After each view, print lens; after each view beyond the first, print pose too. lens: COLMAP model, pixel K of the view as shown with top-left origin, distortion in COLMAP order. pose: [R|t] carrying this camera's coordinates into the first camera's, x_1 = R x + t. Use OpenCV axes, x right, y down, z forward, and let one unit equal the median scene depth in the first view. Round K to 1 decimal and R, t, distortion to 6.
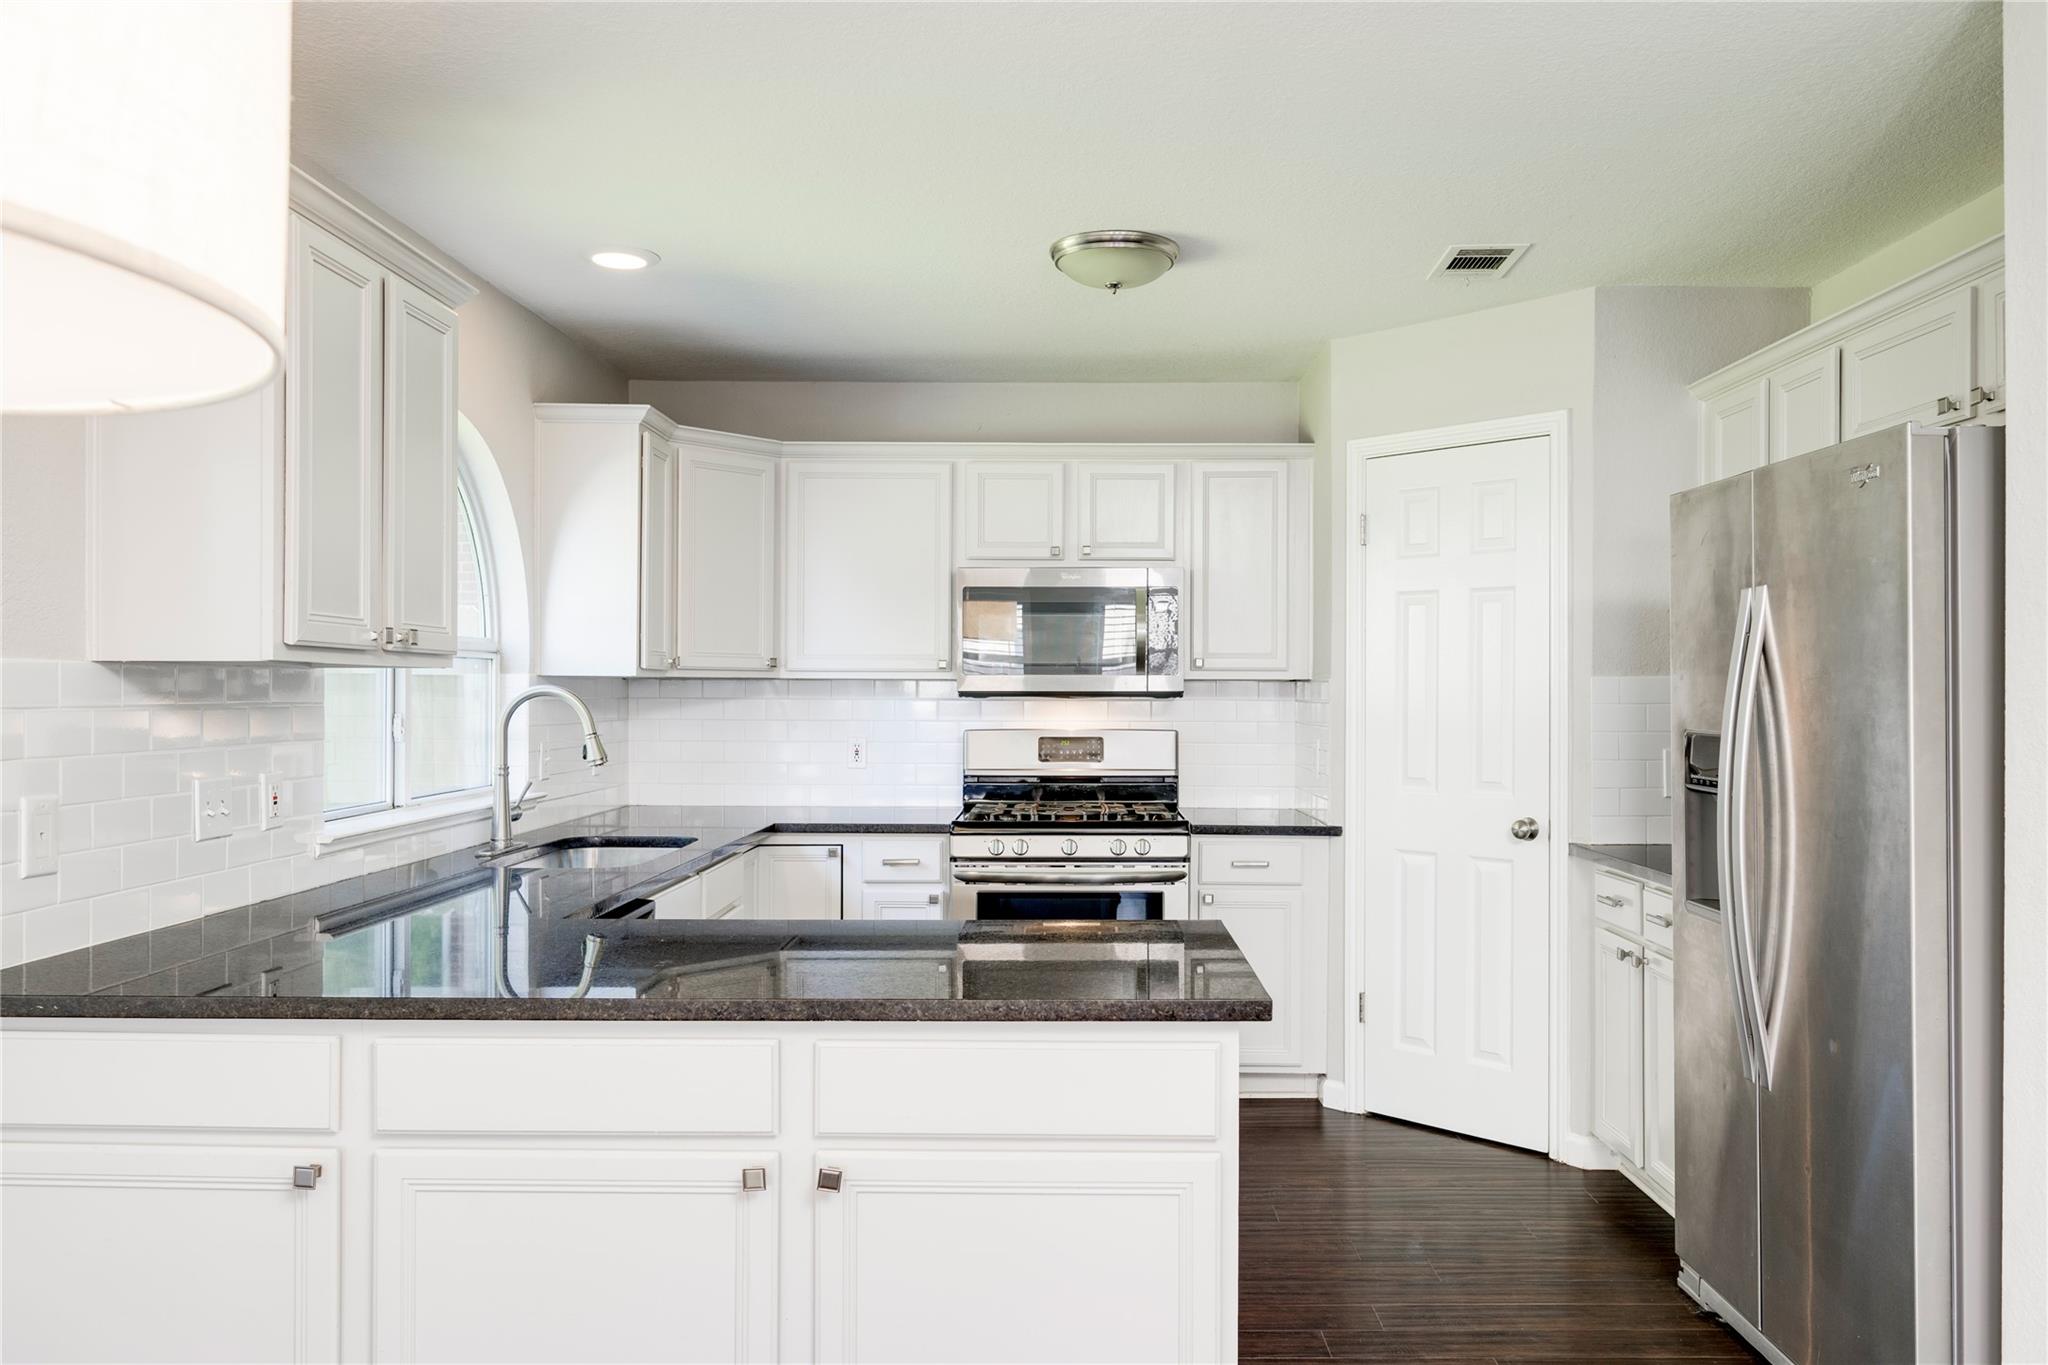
lens RADIAL K [[1415.0, 0, 1020.2], [0, 1415.0, 694.2], [0, 0, 1]] dist [0.002465, -0.003318]
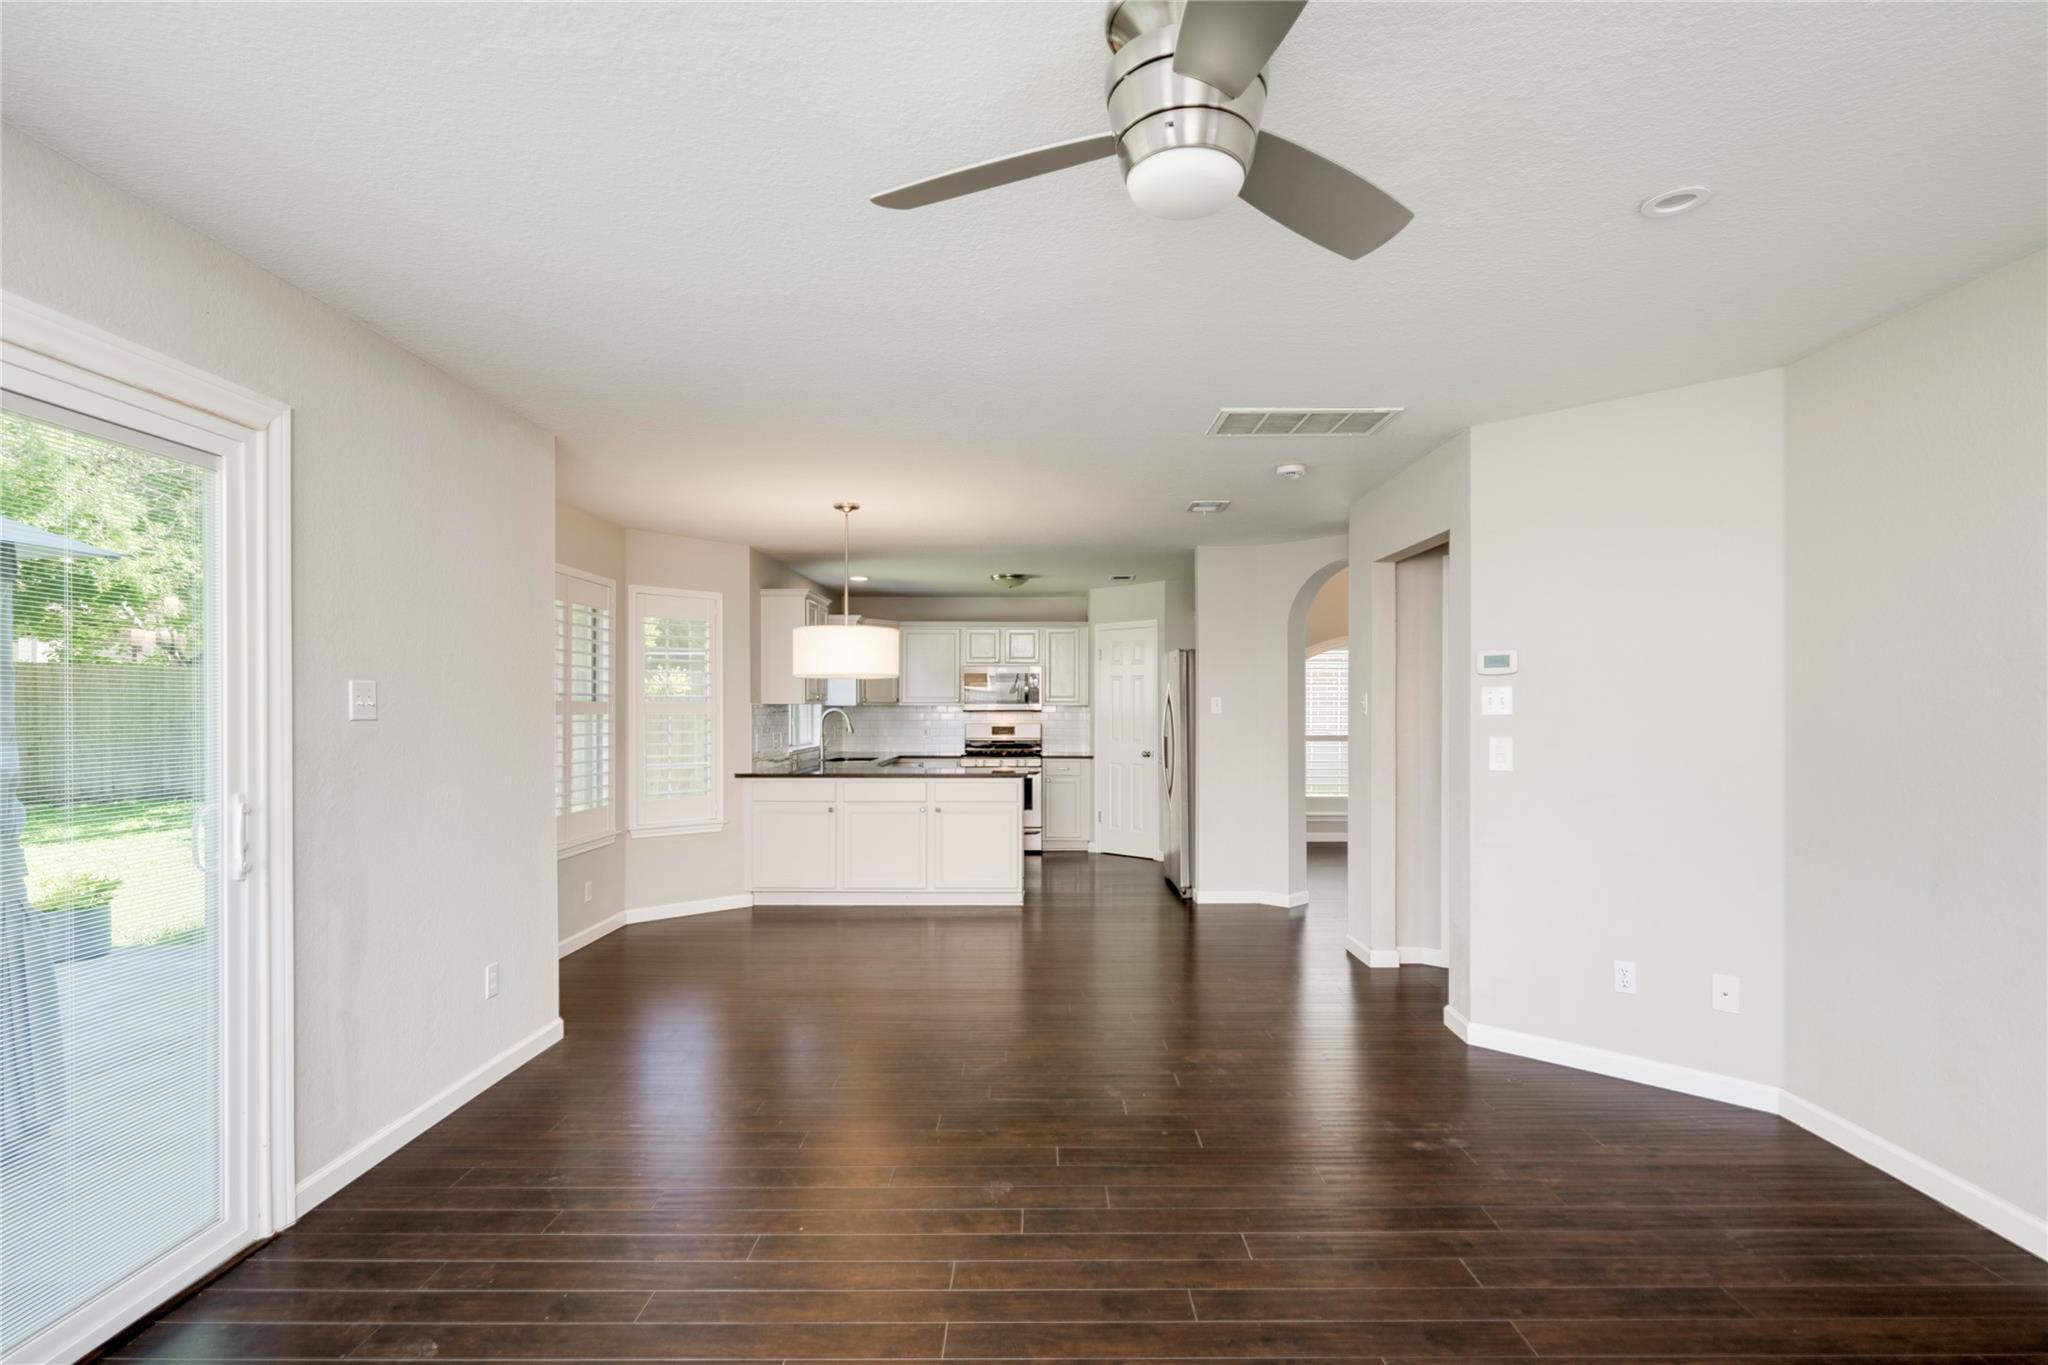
lens RADIAL K [[1077.2, 0, 1025.2], [0, 1077.2, 695.4], [0, 0, 1]] dist [0.001582, -0.001507]
pose [[0.999829, -0.003431, 0.018177, 0.045616], [0.003688, 0.999893, -0.014126, -0.000158], [-0.018126, 0.014190, 0.999735, -1.234958]]
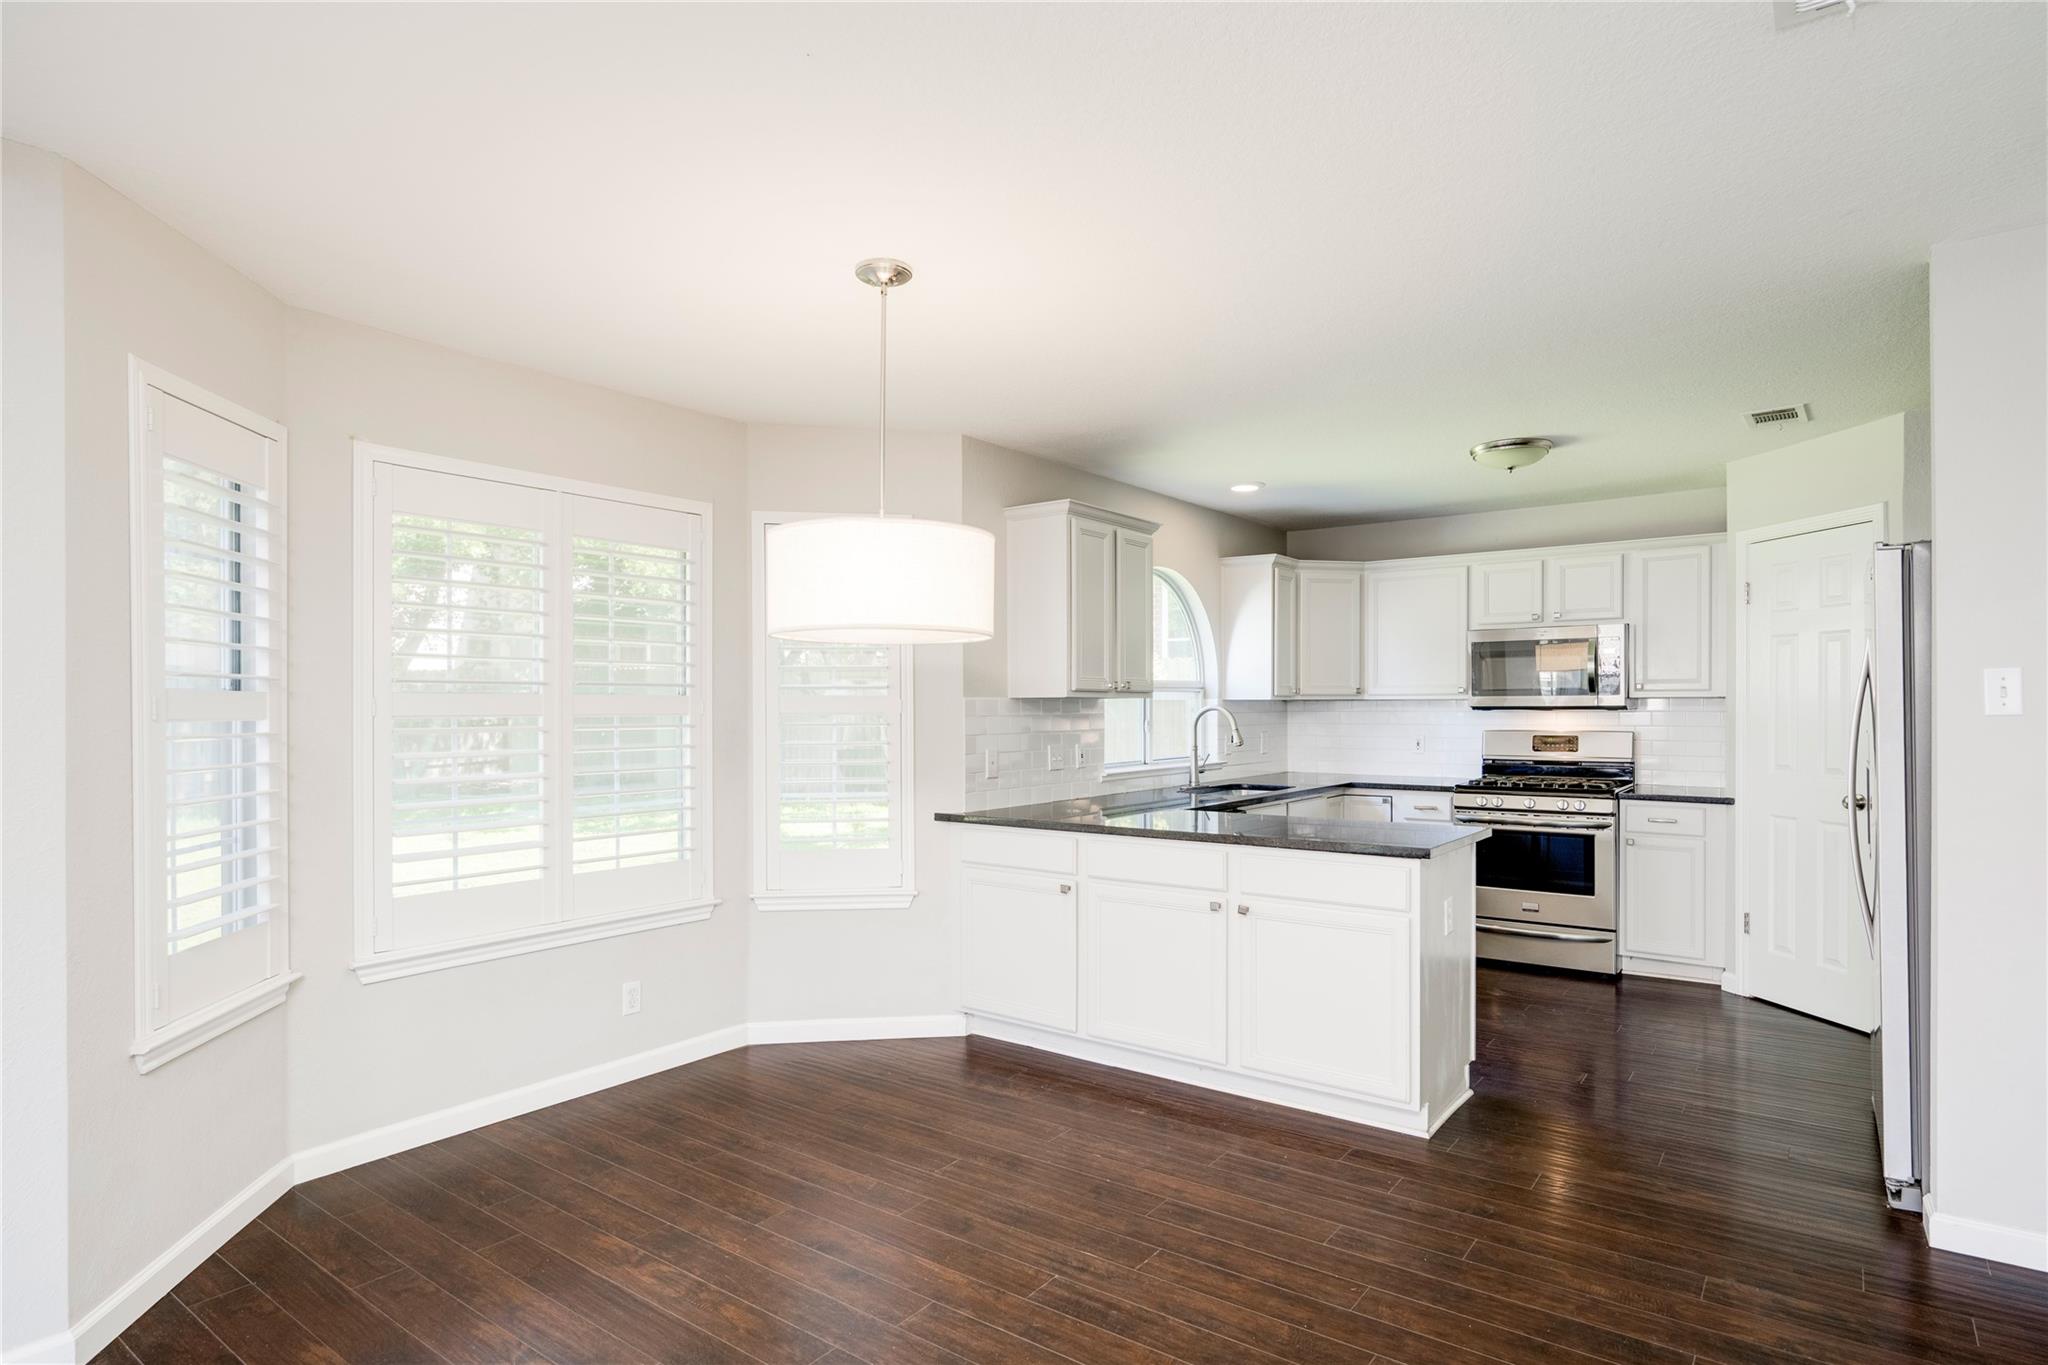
lens RADIAL K [[1077.2, 0, 1054.3], [0, 1077.2, 709.5], [0, 0, 1]] dist [0.001582, -0.001507]
pose [[0.818206, -0.004462, -0.574908, 0.294990], [0.004510, 0.999989, -0.001343, 0.001011], [0.574907, -0.001494, 0.818217, -0.308324]]
